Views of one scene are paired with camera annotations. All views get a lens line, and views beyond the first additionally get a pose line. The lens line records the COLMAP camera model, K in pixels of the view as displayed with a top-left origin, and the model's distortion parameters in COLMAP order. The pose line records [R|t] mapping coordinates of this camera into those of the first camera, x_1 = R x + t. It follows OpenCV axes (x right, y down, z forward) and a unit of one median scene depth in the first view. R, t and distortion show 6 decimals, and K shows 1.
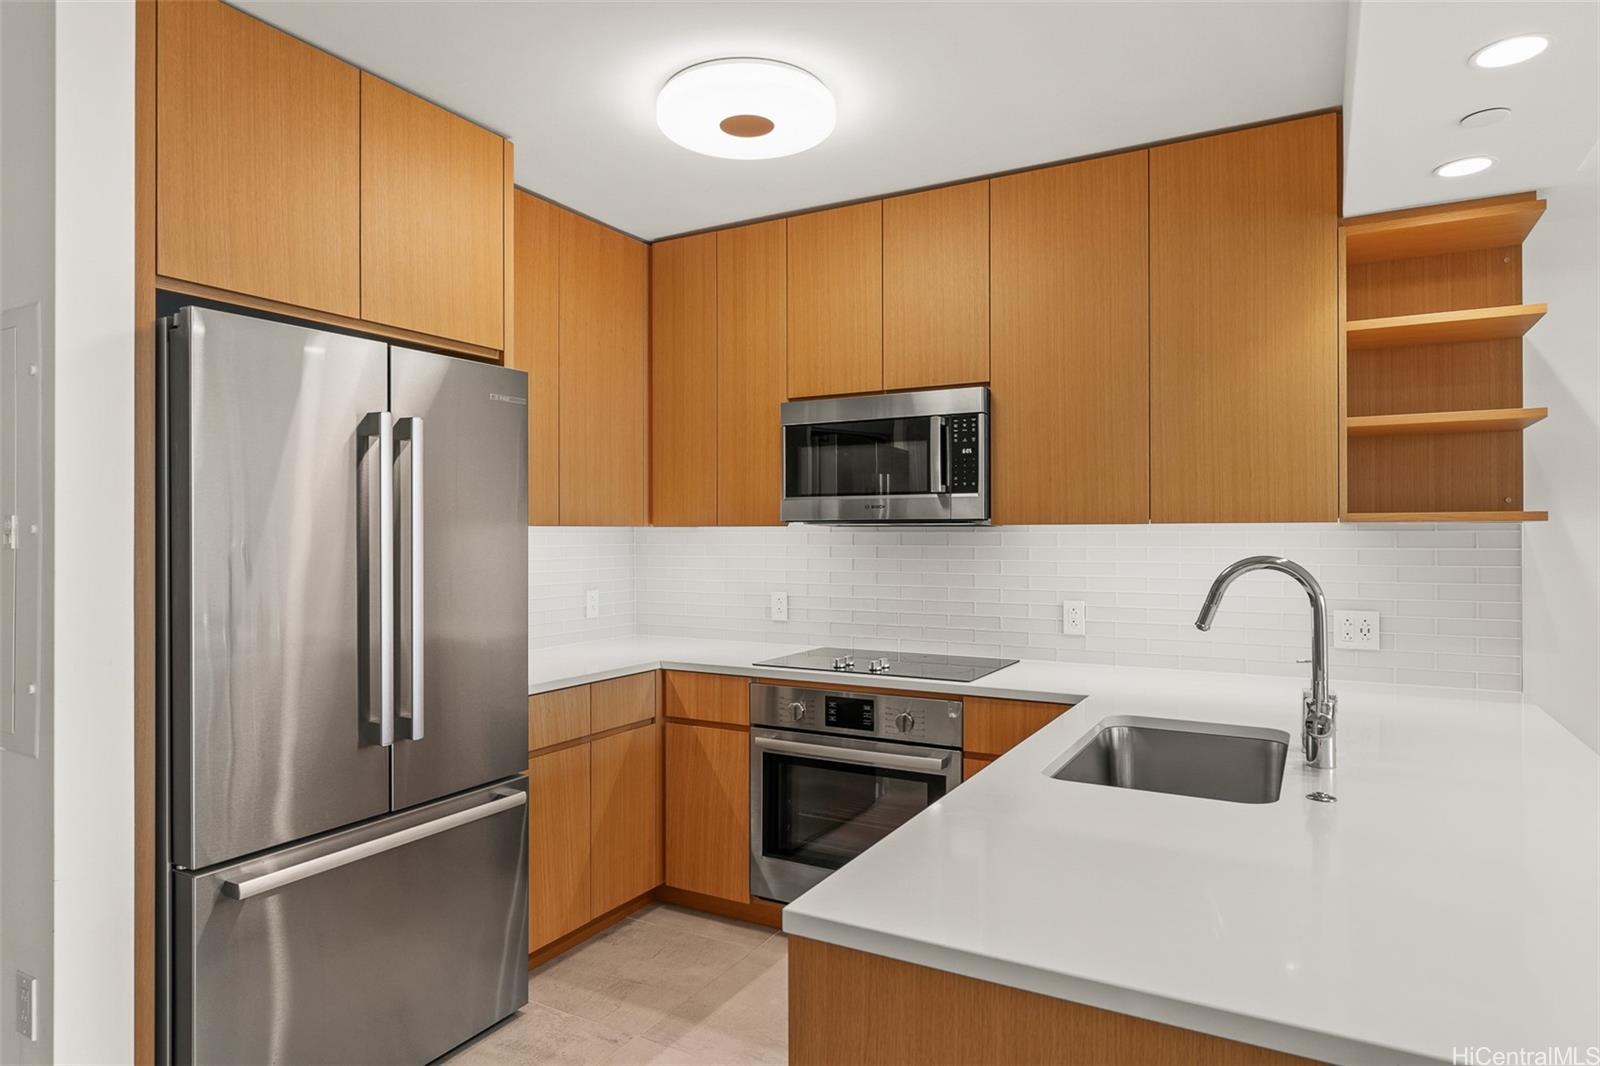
lens RADIAL K [[928.5, 0, 800.4], [0, 928.5, 534.4], [0, 0, 1]] dist [-0.002383, 0.000573]
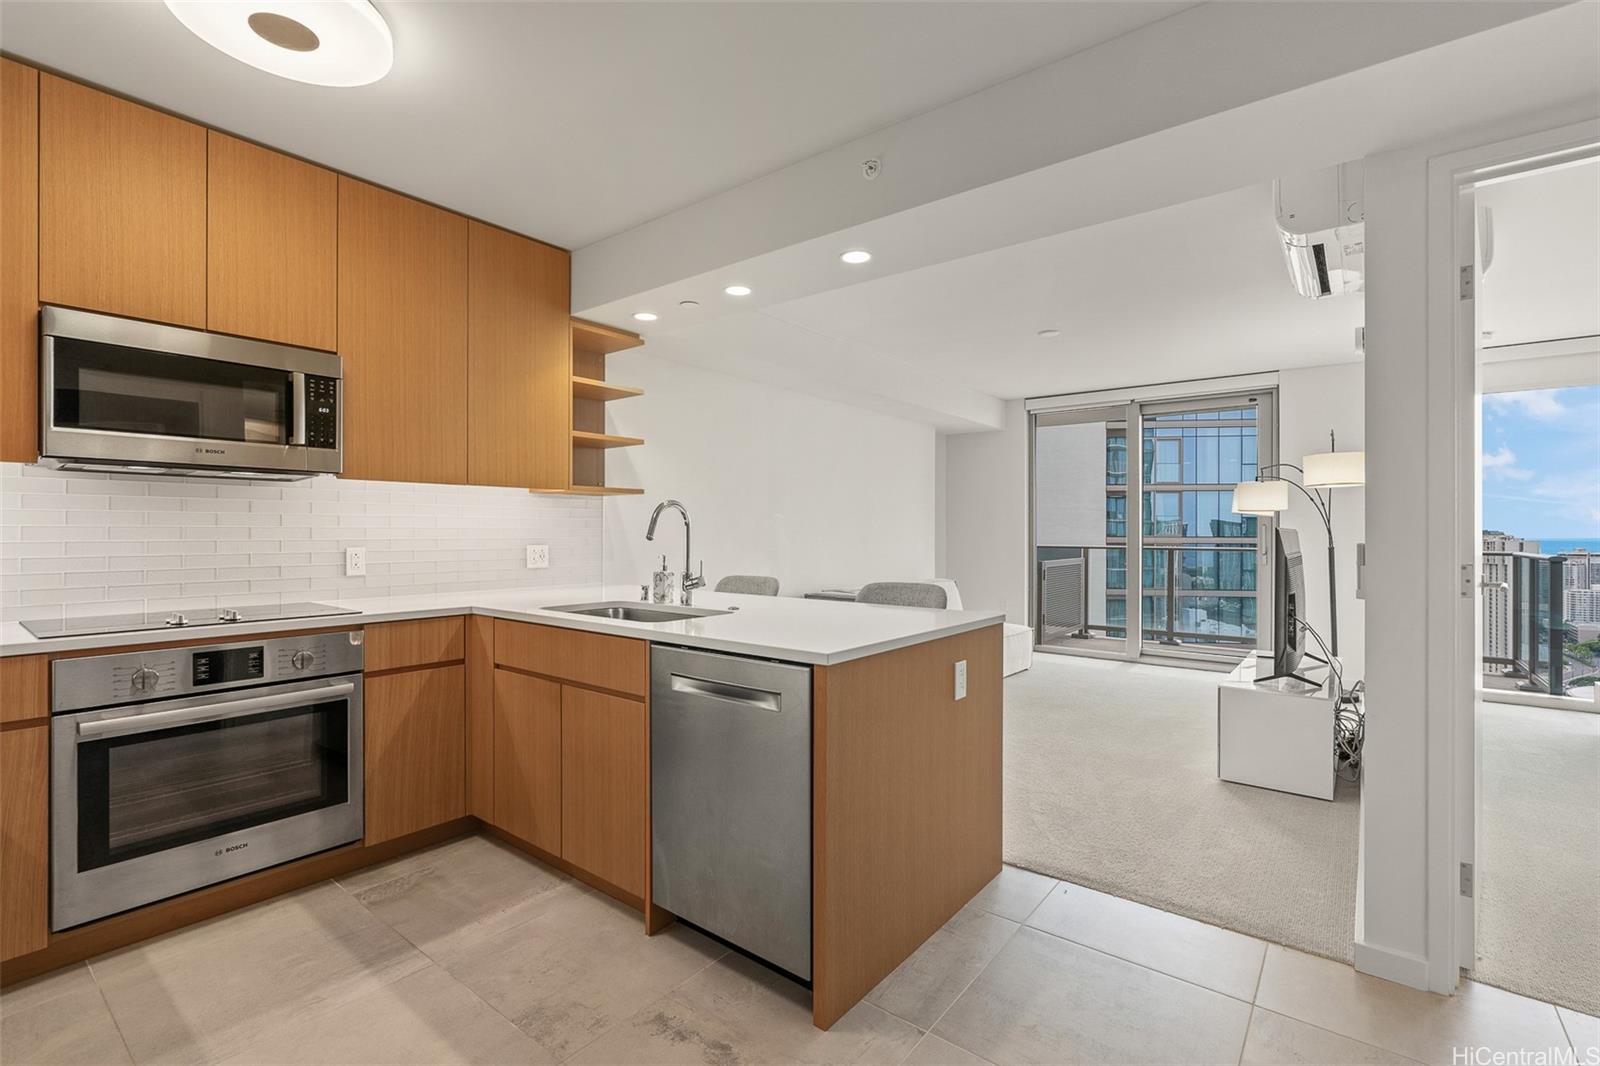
lens RADIAL K [[721.3, 0, 803.0], [0, 721.3, 531.6], [0, 0, 1]] dist [0.002310, -0.000210]
pose [[0.157839, 0.000216, 0.987465, -0.585574], [-0.002257, 0.999997, 0.000142, 0.053971], [-0.987462, -0.002251, 0.157839, 0.303066]]
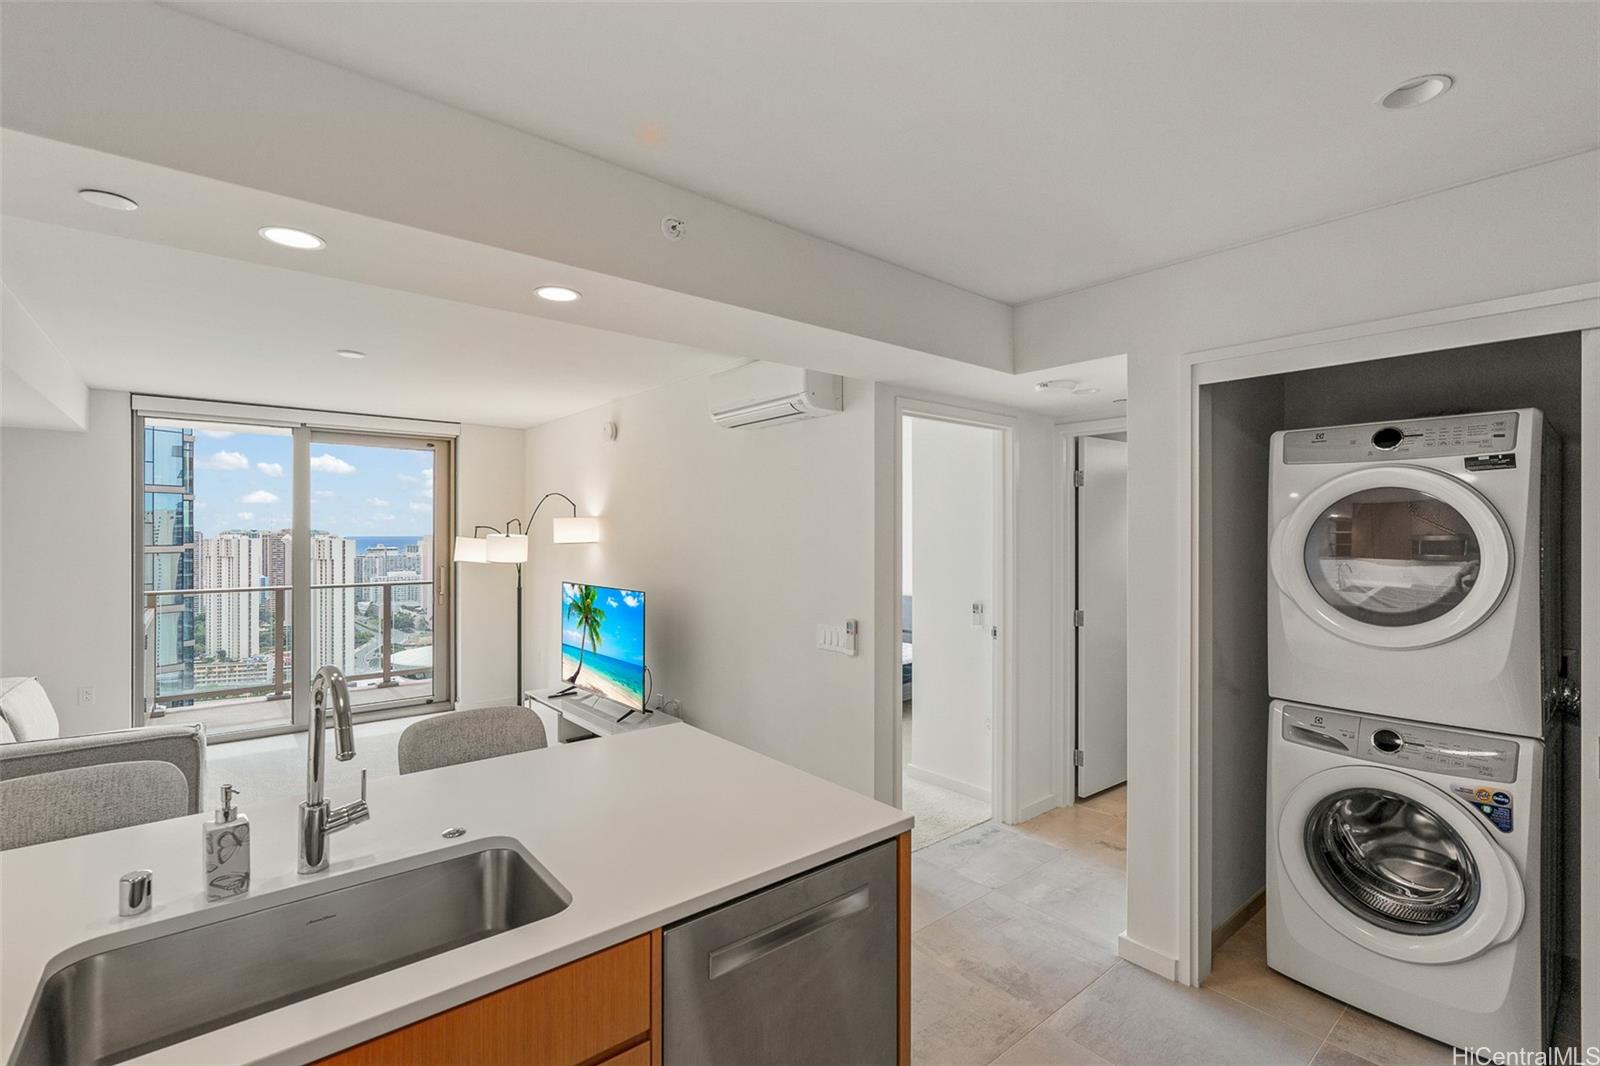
lens RADIAL K [[721.3, 0, 799.2], [0, 721.3, 536.9], [0, 0, 1]] dist [0.002310, -0.000210]
pose [[-0.931857, -0.004379, 0.362799, -0.163461], [-0.002018, 0.999974, 0.006887, -0.061805], [-0.362820, 0.005685, -0.931842, 0.886736]]
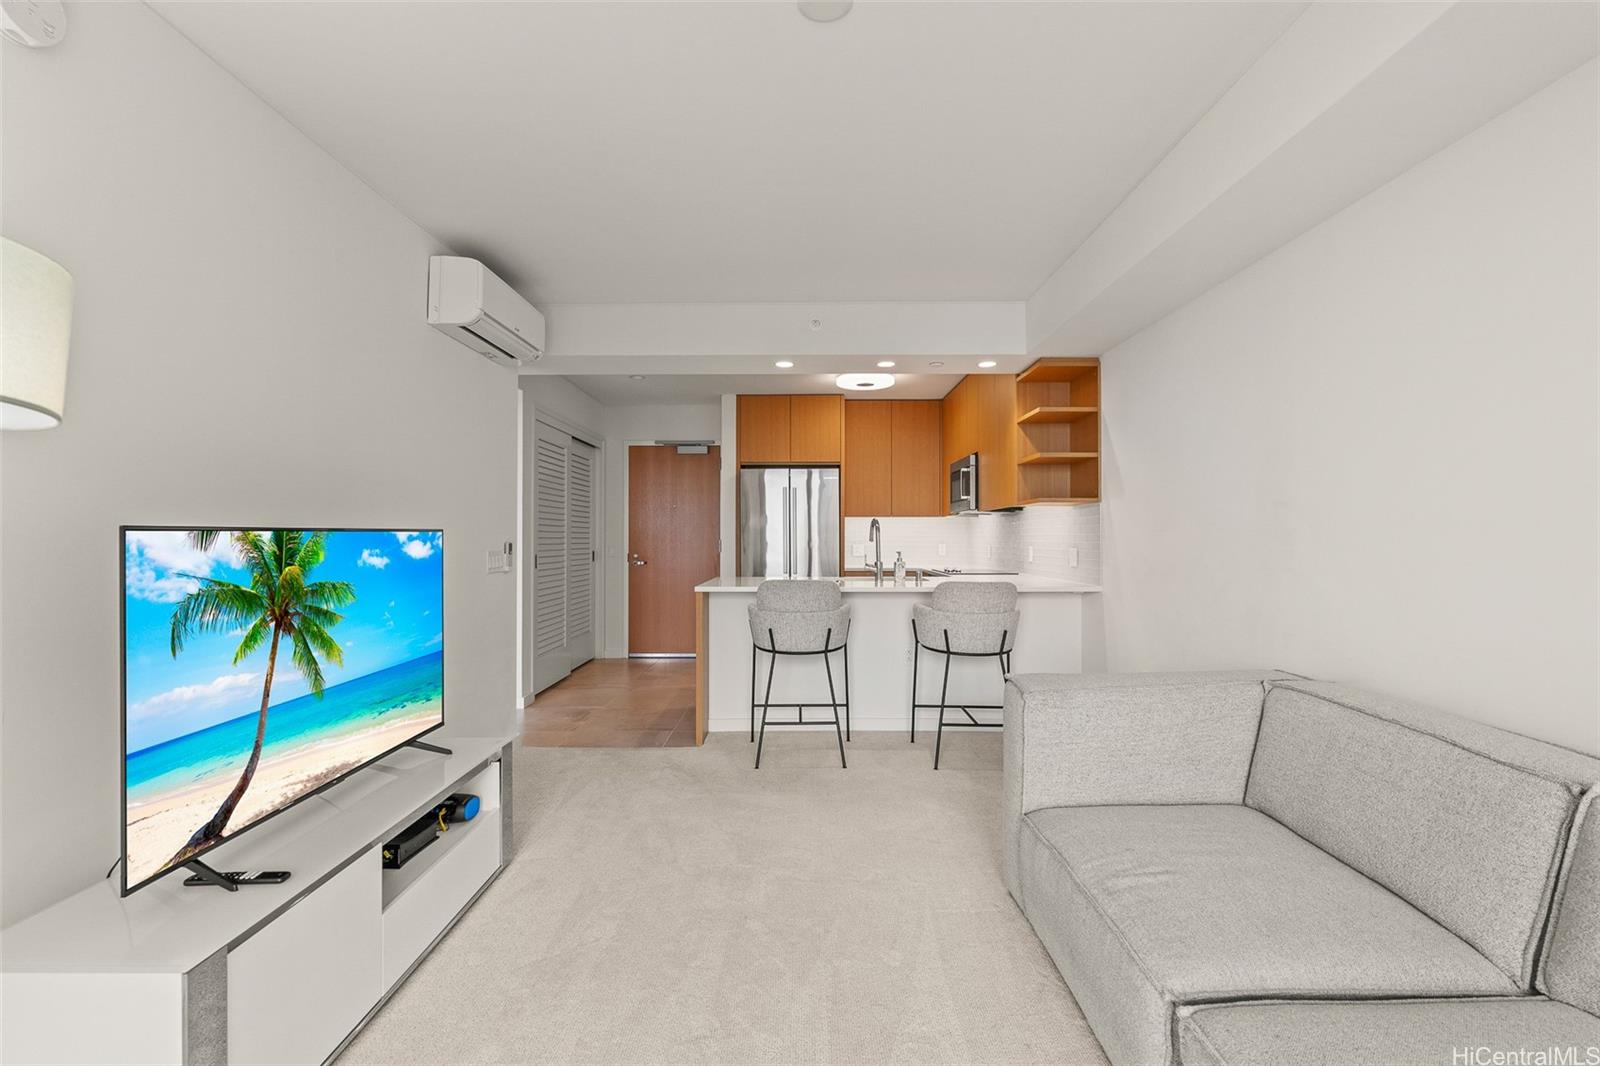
lens RADIAL K [[721.3, 0, 798.3], [0, 721.3, 536.9], [0, 0, 1]] dist [0.002310, -0.000210]
pose [[0.498798, -0.001096, -0.866718, 1.519366], [-0.004368, 0.999983, -0.003778, 0.058629], [0.866707, 0.005670, 0.498785, -0.310277]]
